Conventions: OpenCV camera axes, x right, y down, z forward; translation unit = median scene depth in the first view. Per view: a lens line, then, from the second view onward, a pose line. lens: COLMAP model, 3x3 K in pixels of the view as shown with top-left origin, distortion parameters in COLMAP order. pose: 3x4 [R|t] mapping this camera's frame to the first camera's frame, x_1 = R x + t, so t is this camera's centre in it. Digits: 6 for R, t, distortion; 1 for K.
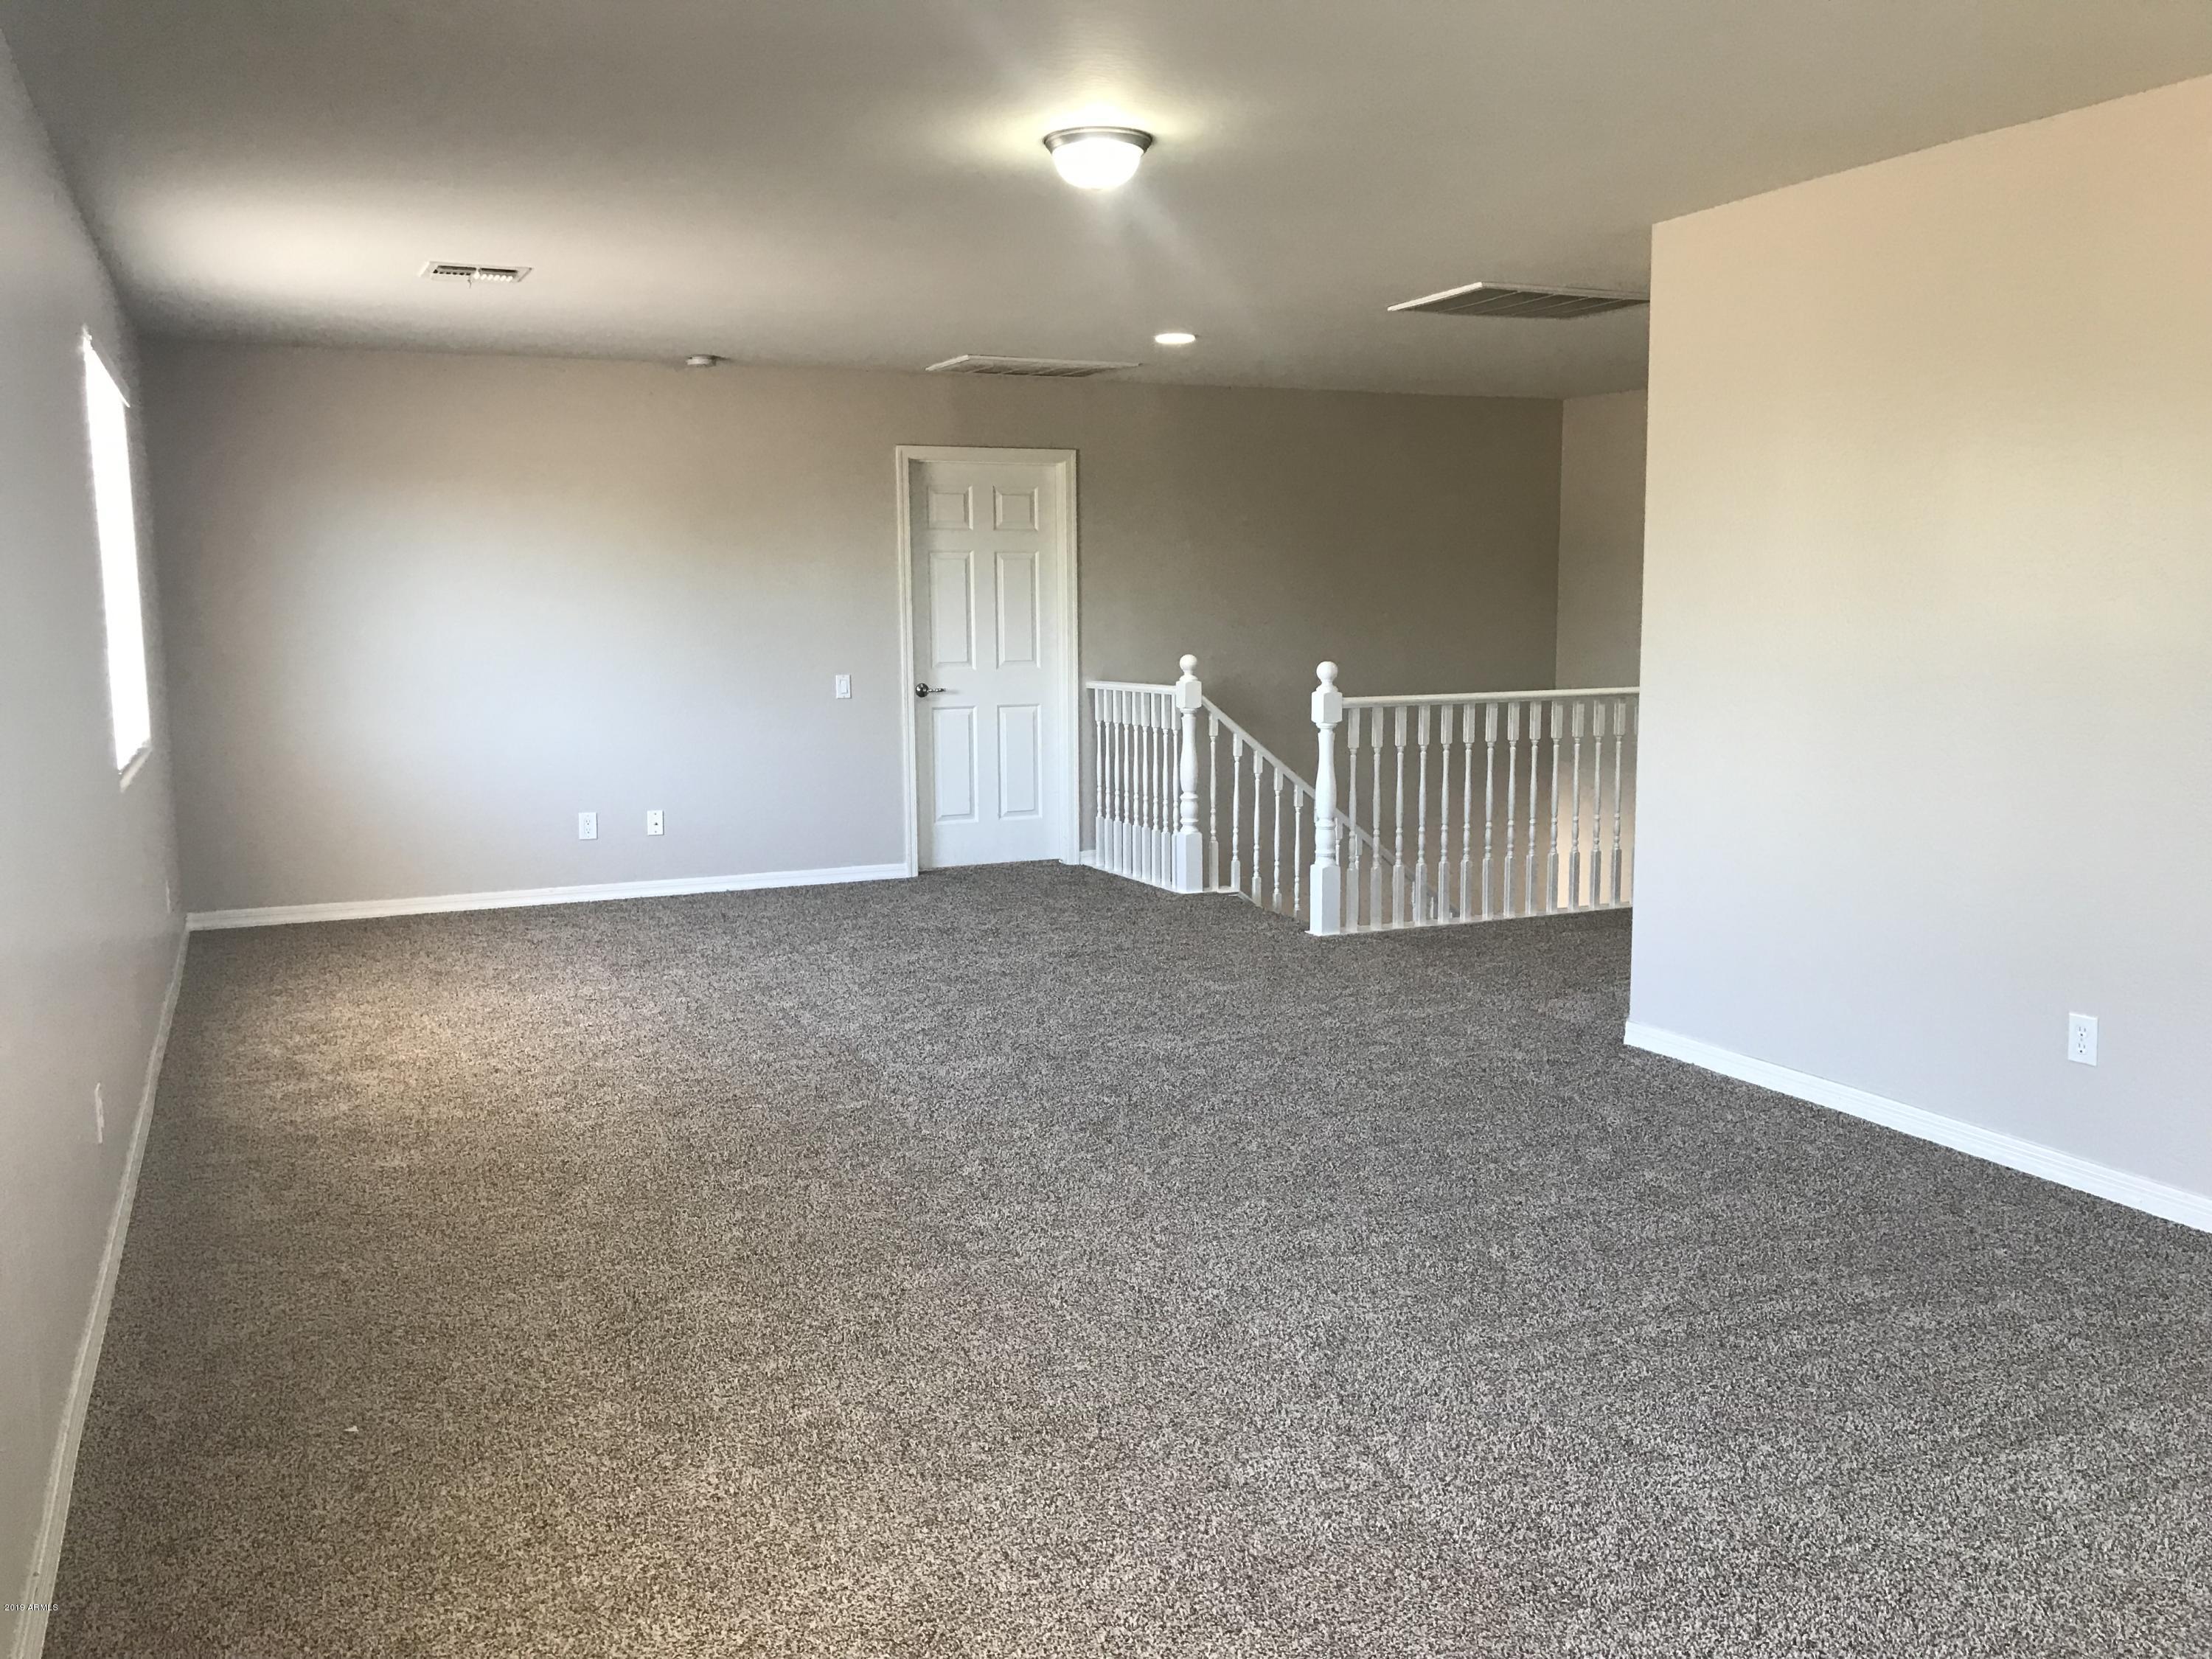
lens RADIAL K [[1840.7, 0, 1104.9], [0, 1840.7, 830.8], [0, 0, 1]] dist [0.001429, -0.007376]
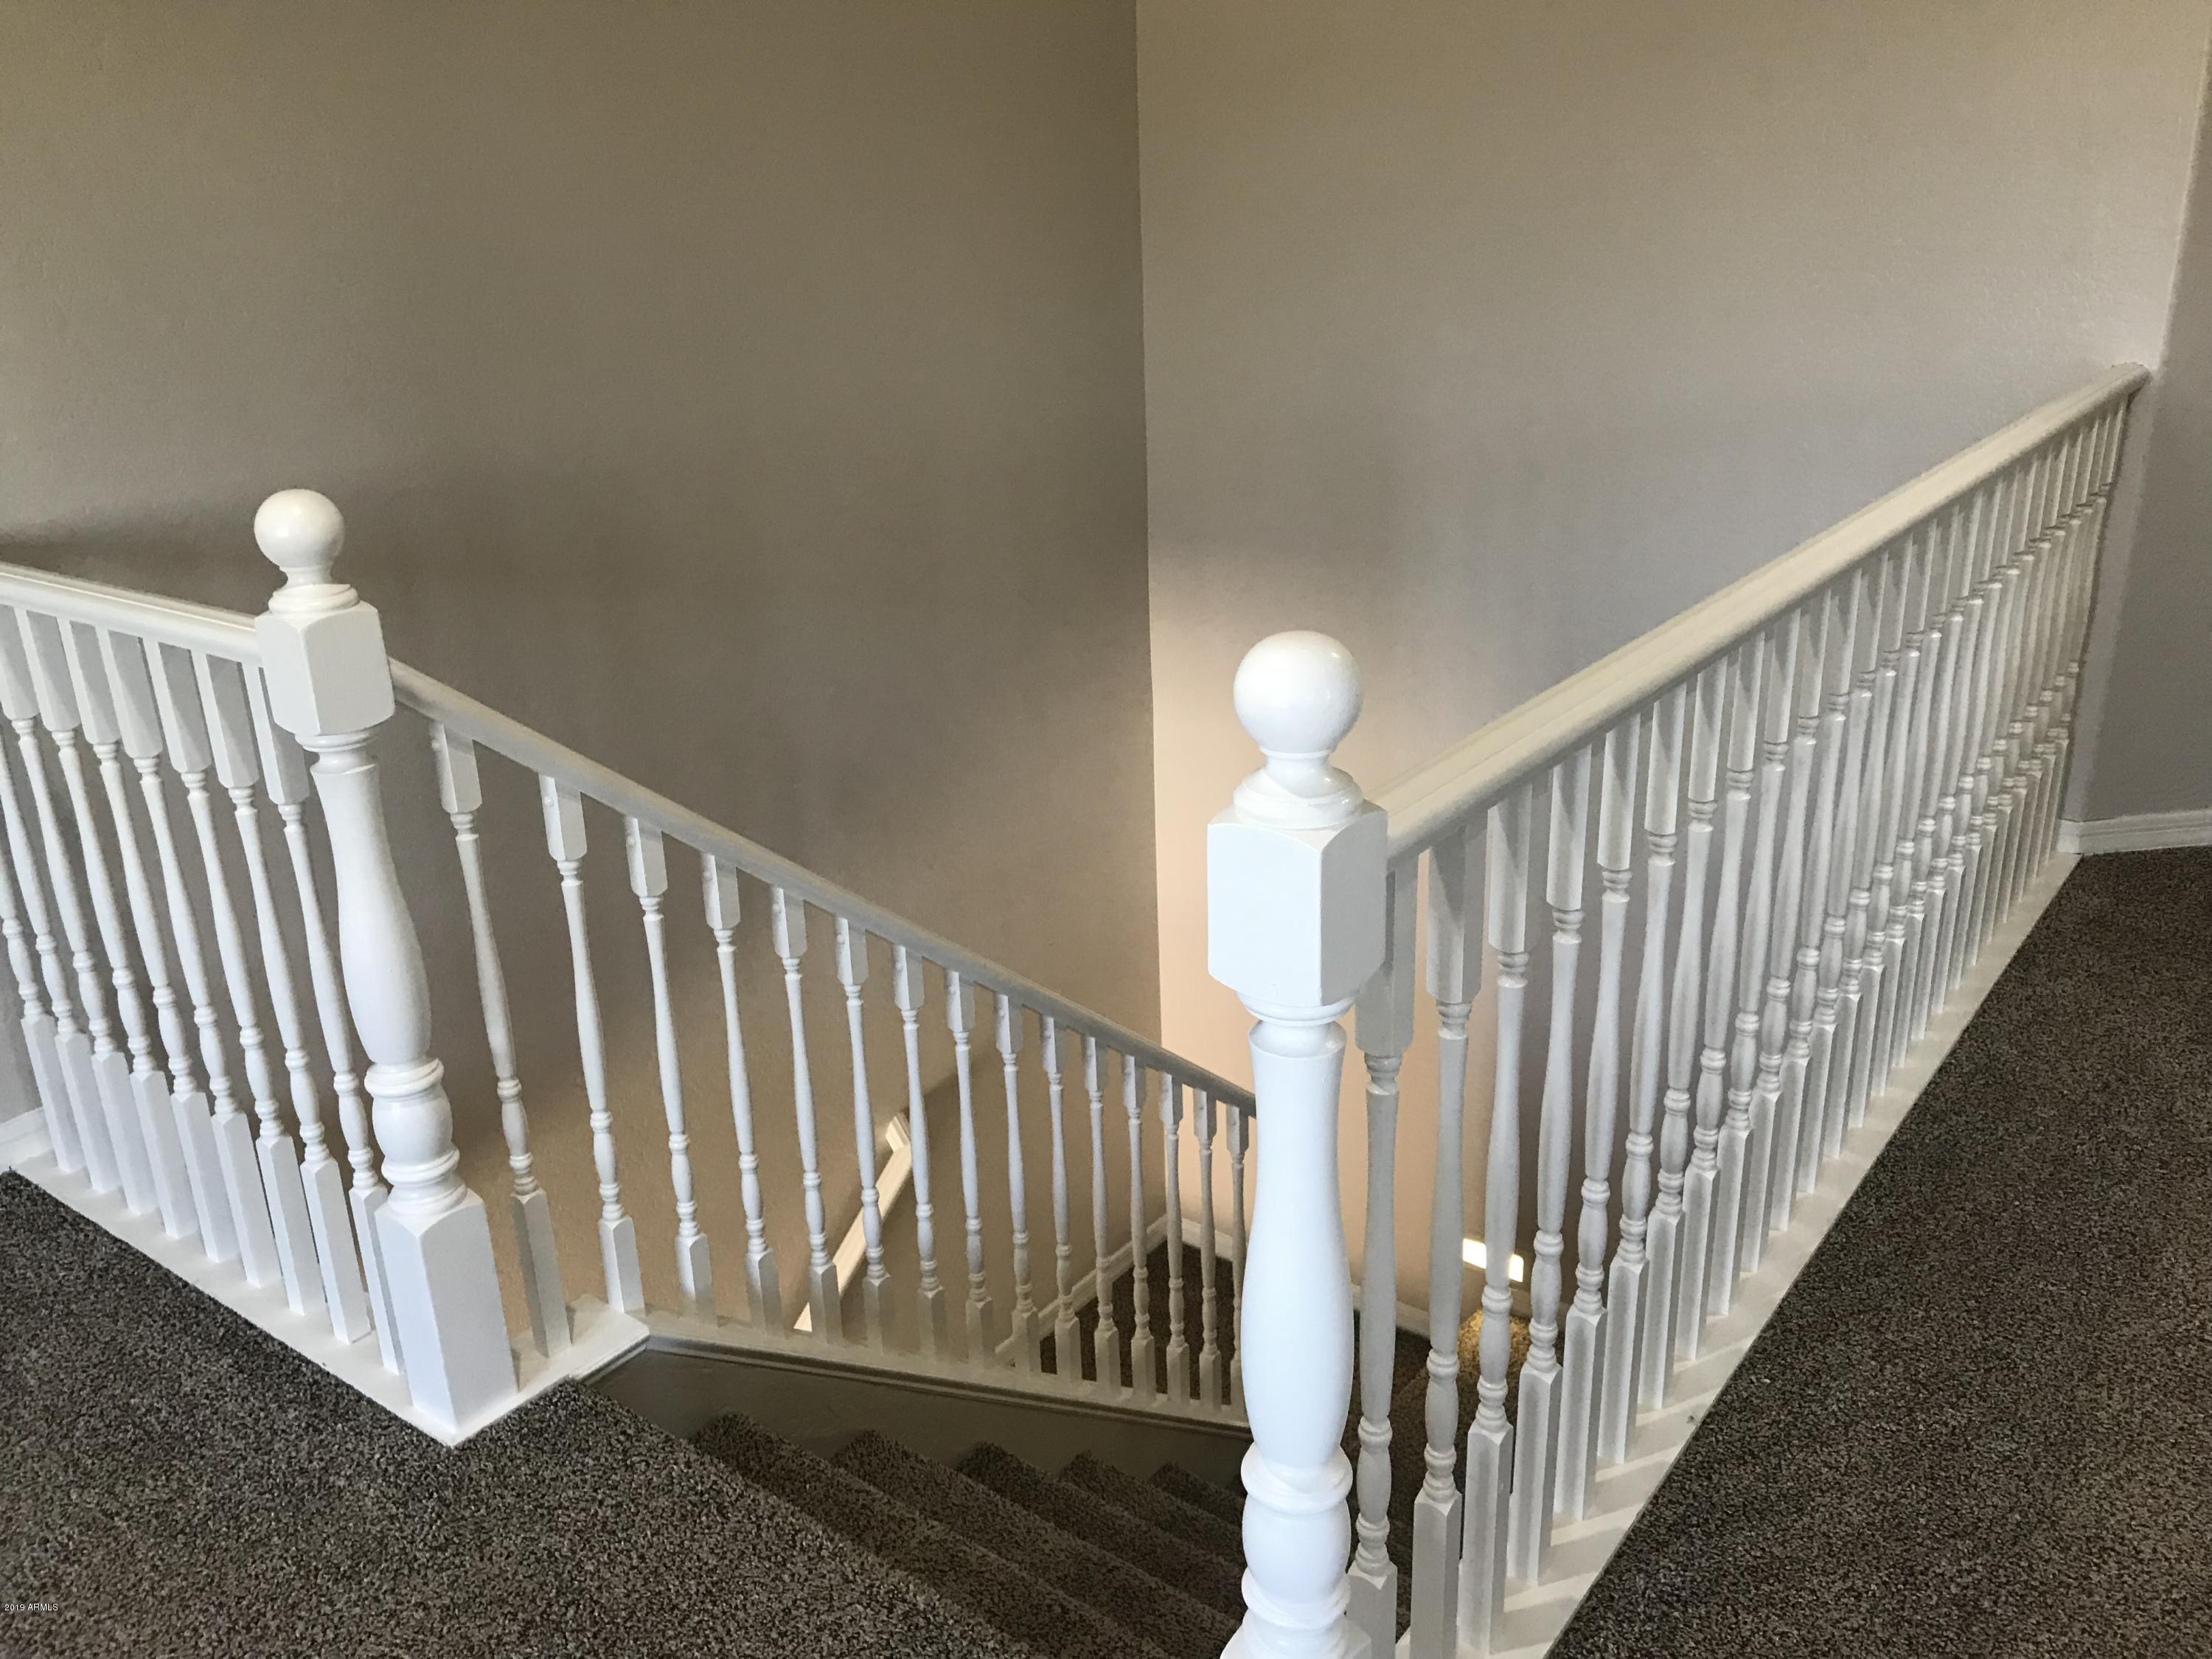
lens RADIAL K [[1840.7, 0, 1107.7], [0, 1840.7, 833.5], [0, 0, 1]] dist [0.001429, -0.007376]
pose [[0.884709, -0.181956, 0.429165, 0.029482], [0.086674, 0.968826, 0.232085, -0.097259], [-0.458015, -0.168130, 0.872900, 0.749662]]
